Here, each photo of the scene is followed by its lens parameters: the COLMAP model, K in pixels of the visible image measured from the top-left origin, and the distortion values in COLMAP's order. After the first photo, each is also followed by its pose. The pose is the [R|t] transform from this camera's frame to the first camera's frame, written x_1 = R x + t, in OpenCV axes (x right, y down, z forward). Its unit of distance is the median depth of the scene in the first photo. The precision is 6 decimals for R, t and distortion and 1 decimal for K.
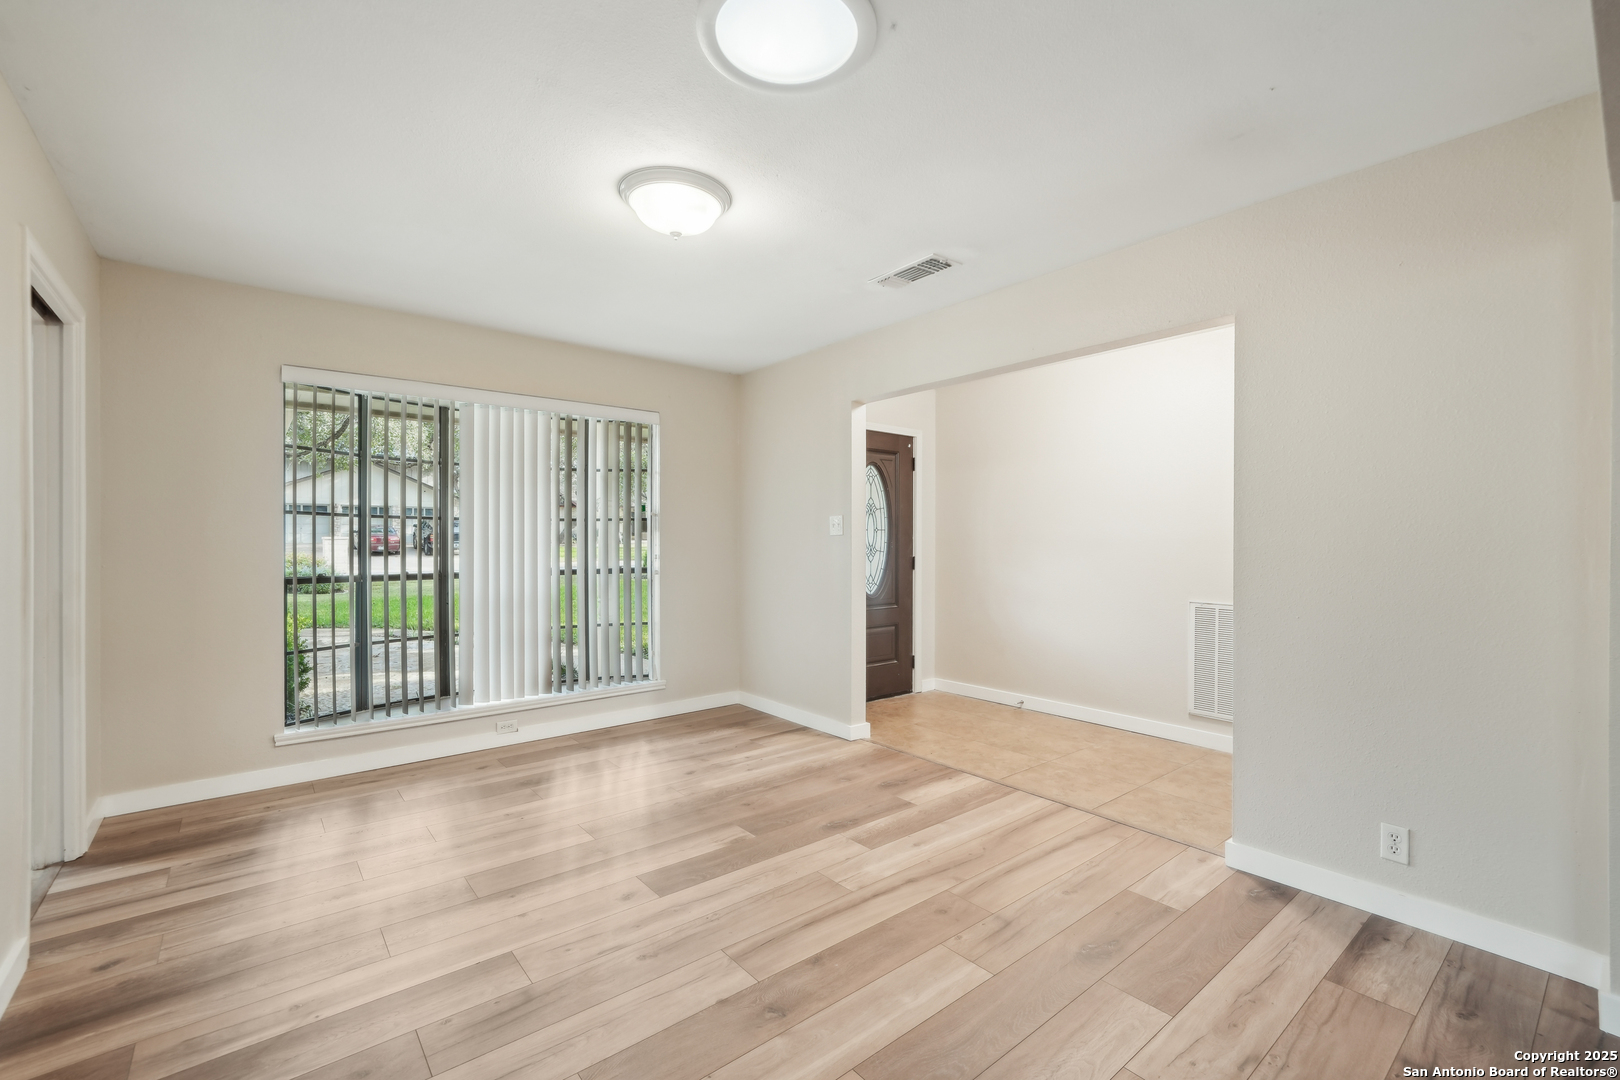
lens RADIAL K [[691.3, 0, 798.2], [0, 691.3, 544.6], [0, 0, 1]] dist [0.004024, -0.000103]
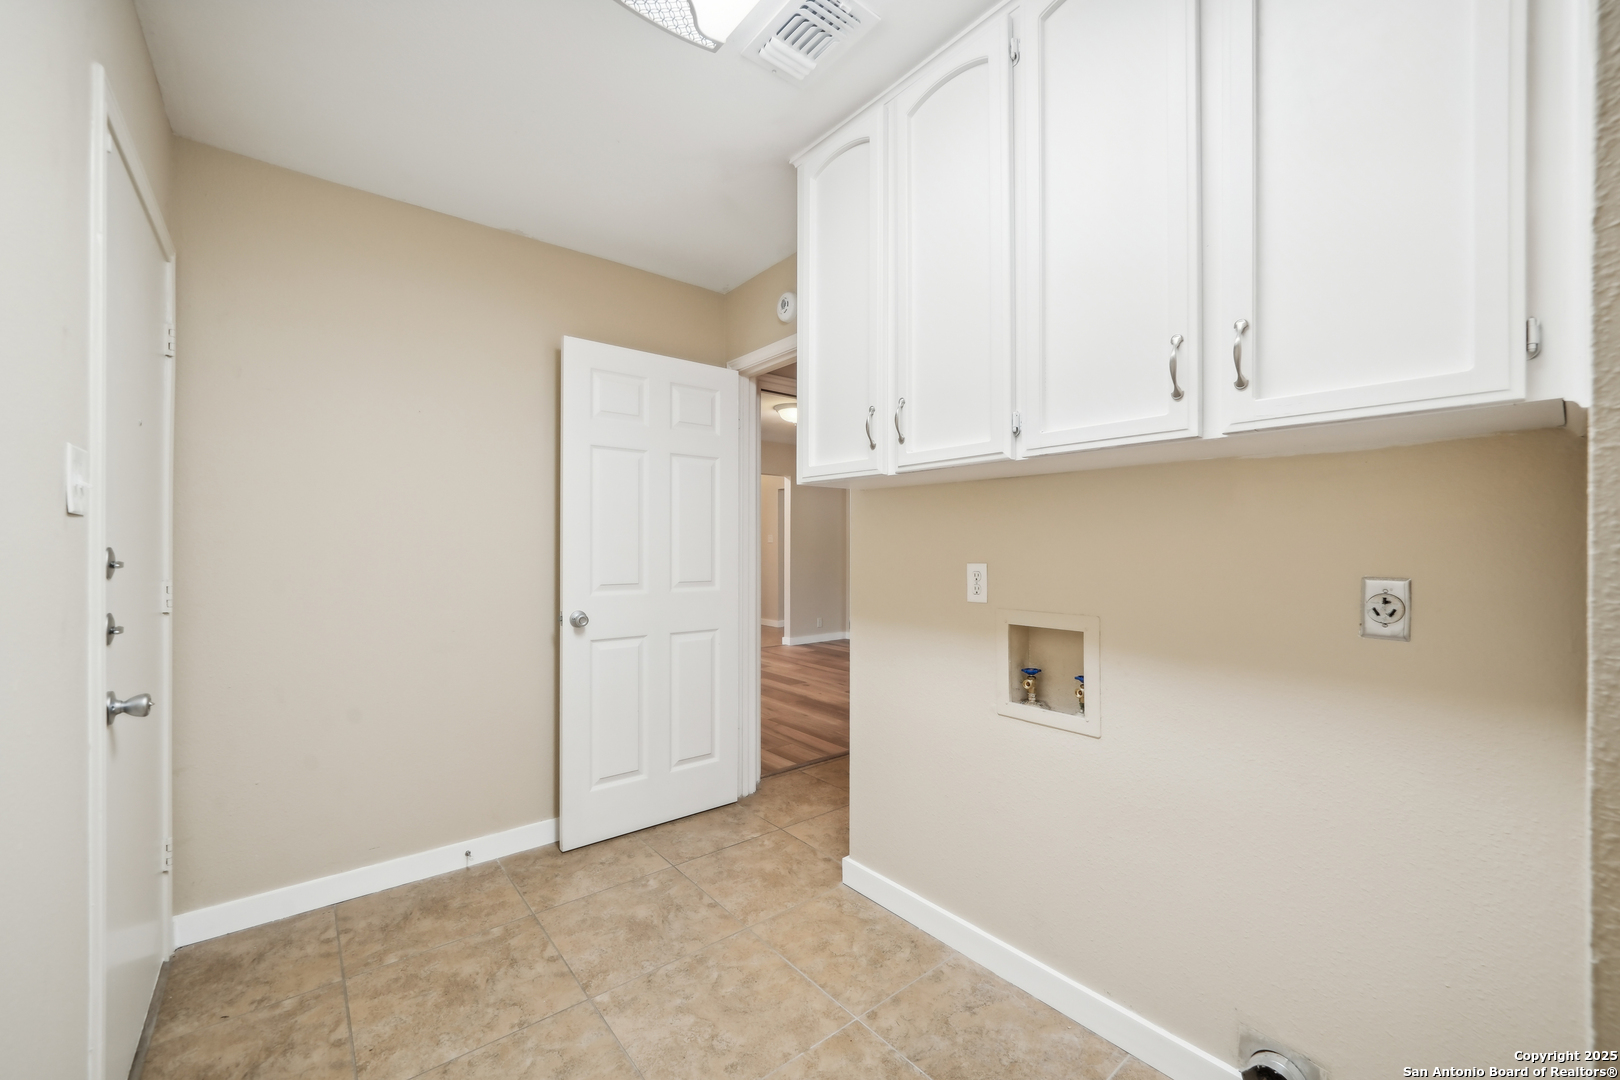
lens RADIAL K [[642.4, 0, 814.8], [0, 642.4, 542.1], [0, 0, 1]] dist [-0.013189, 0.002510]
pose [[-0.005052, 0.002533, 0.999984, -1.958720], [0.007248, 0.999971, -0.002497, -0.004763], [-0.999961, 0.007235, -0.005070, 0.751411]]
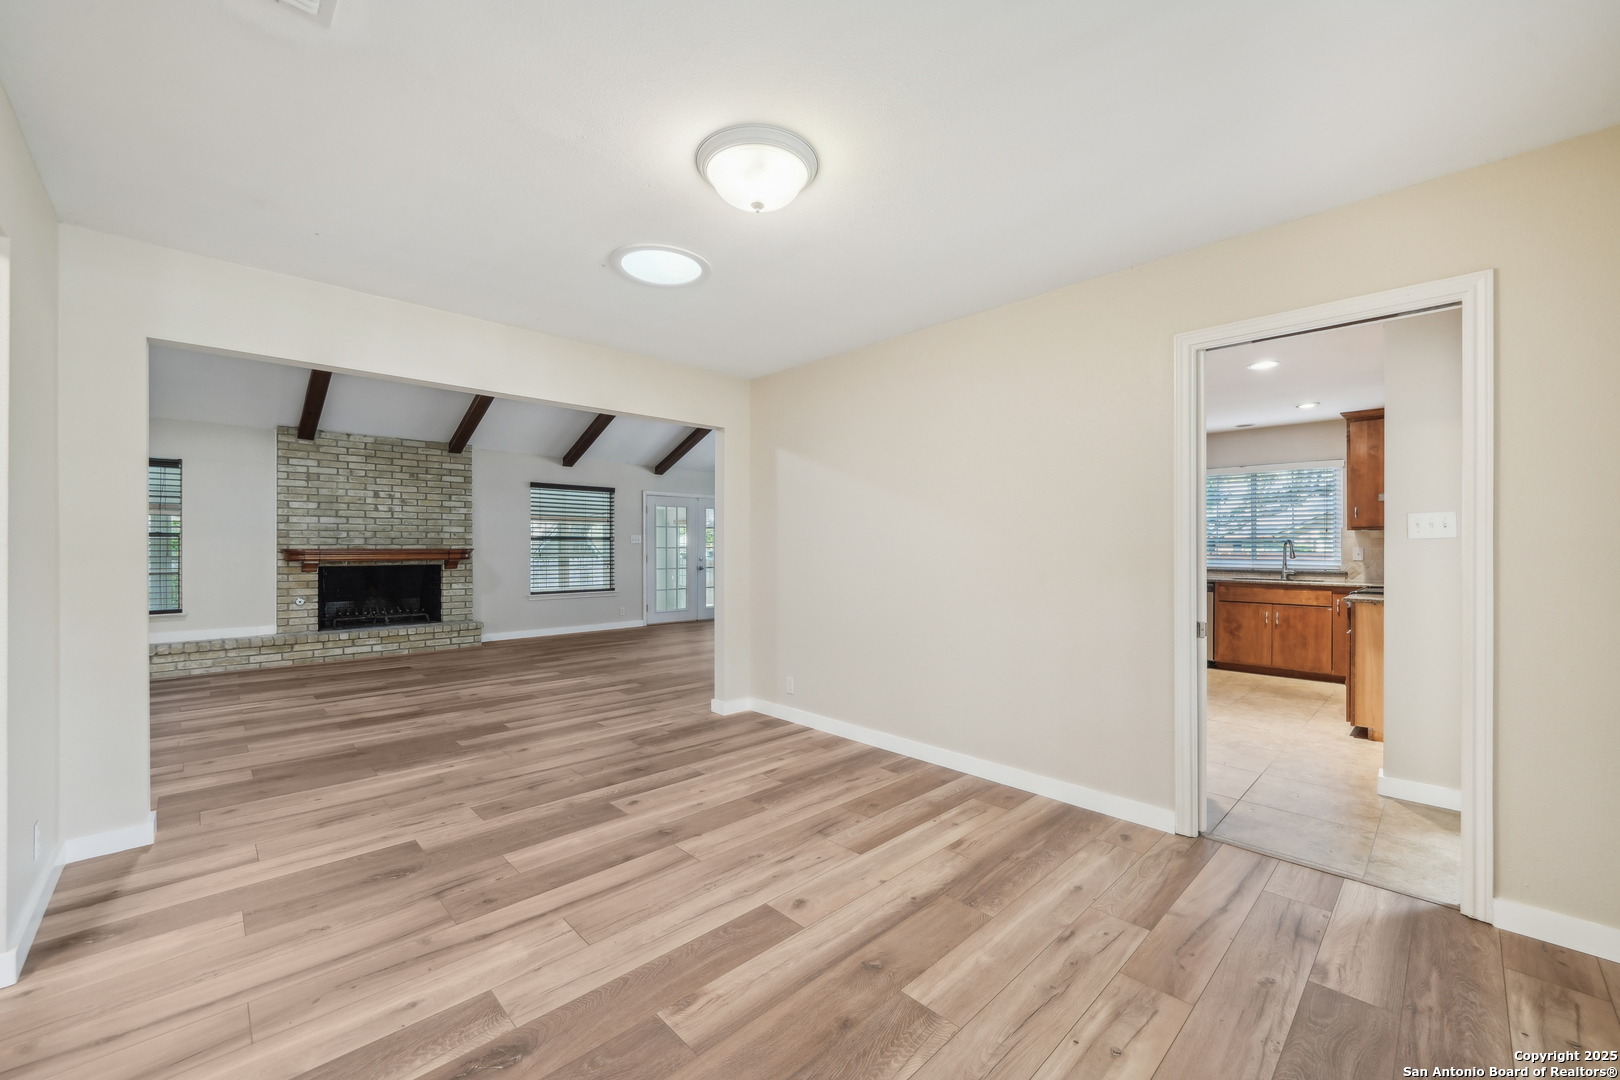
lens RADIAL K [[642.4, 0, 812.0], [0, 642.4, 547.8], [0, 0, 1]] dist [-0.013189, 0.002510]
pose [[-0.995443, -0.001818, -0.095340, -0.135107], [-0.002843, 0.999940, 0.010621, -0.009250], [0.095315, 0.010844, -0.995388, 1.463935]]
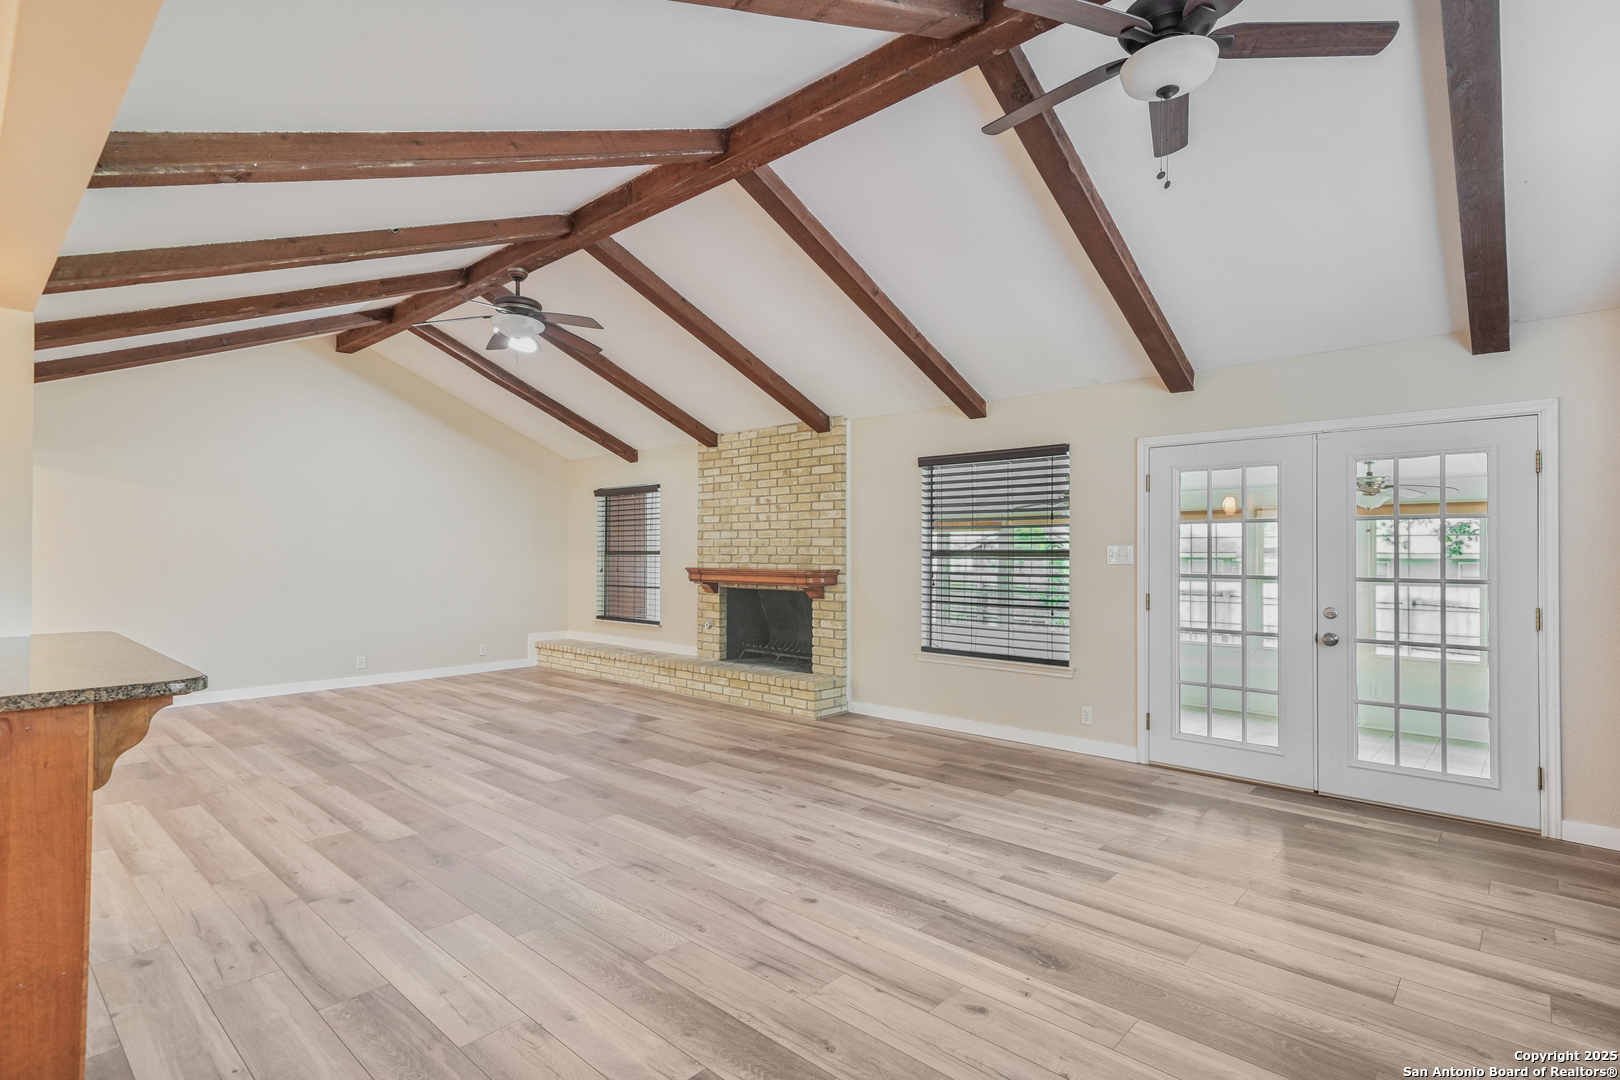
lens RADIAL K [[790.5, 0, 820.2], [0, 790.5, 550.2], [0, 0, 1]] dist [0.011104, 0.003792]
pose [[-0.158580, 0.001913, 0.987344, -1.088550], [0.005478, 0.999984, -0.001058, -0.025807], [-0.987331, 0.005241, -0.158588, -0.794217]]
